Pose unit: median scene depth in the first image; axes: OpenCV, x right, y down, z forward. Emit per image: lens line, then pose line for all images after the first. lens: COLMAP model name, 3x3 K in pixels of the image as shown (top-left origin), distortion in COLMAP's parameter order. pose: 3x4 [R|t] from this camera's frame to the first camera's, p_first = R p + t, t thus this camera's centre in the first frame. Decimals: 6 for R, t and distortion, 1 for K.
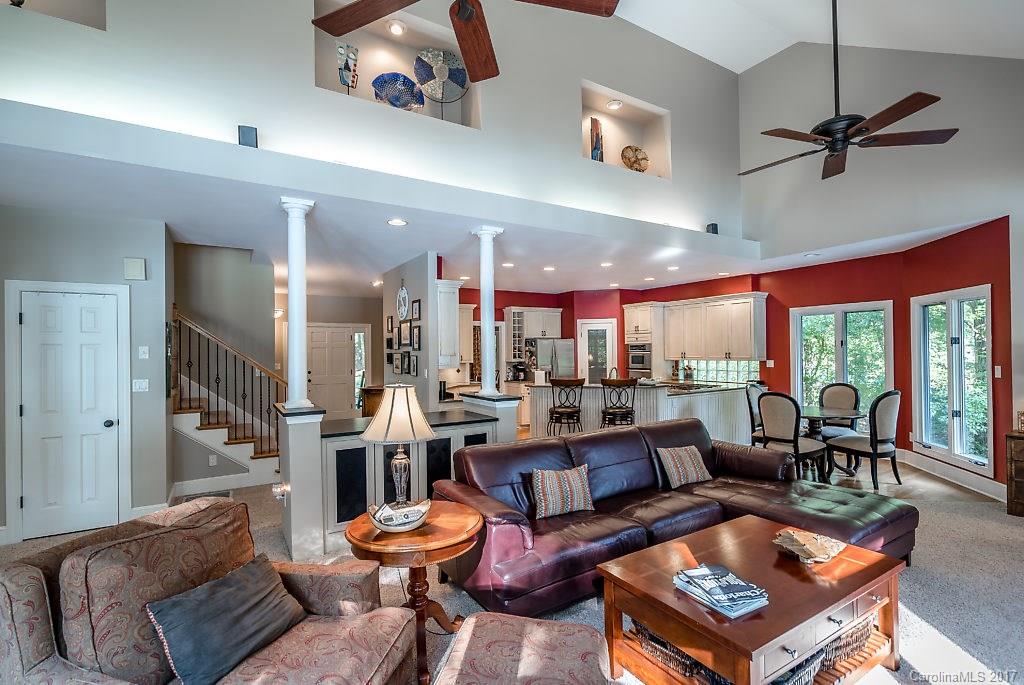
lens RADIAL K [[466.1, 0, 511.9], [0, 466.1, 346.3], [0, 0, 1]] dist [-0.000233, 0.000471]
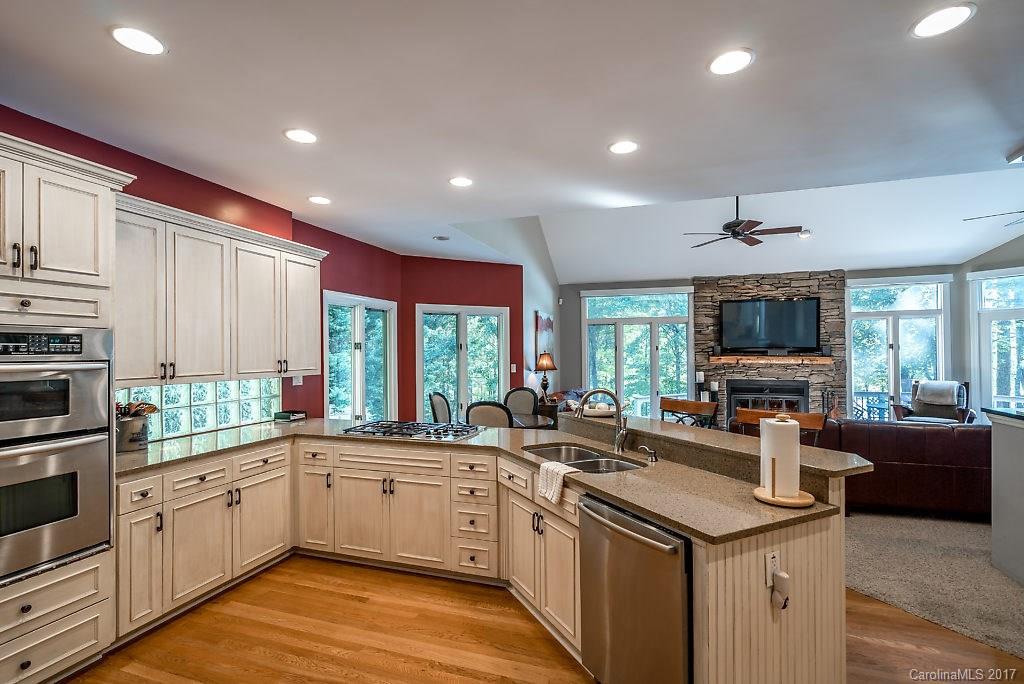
lens RADIAL K [[466.1, 0, 513.0], [0, 466.1, 347.1], [0, 0, 1]] dist [-0.000233, 0.000471]
pose [[-0.643521, 0.020075, 0.765165, -0.043795], [0.005248, 0.999748, -0.021815, 0.011048], [-0.765410, -0.010023, -0.643464, 1.118101]]
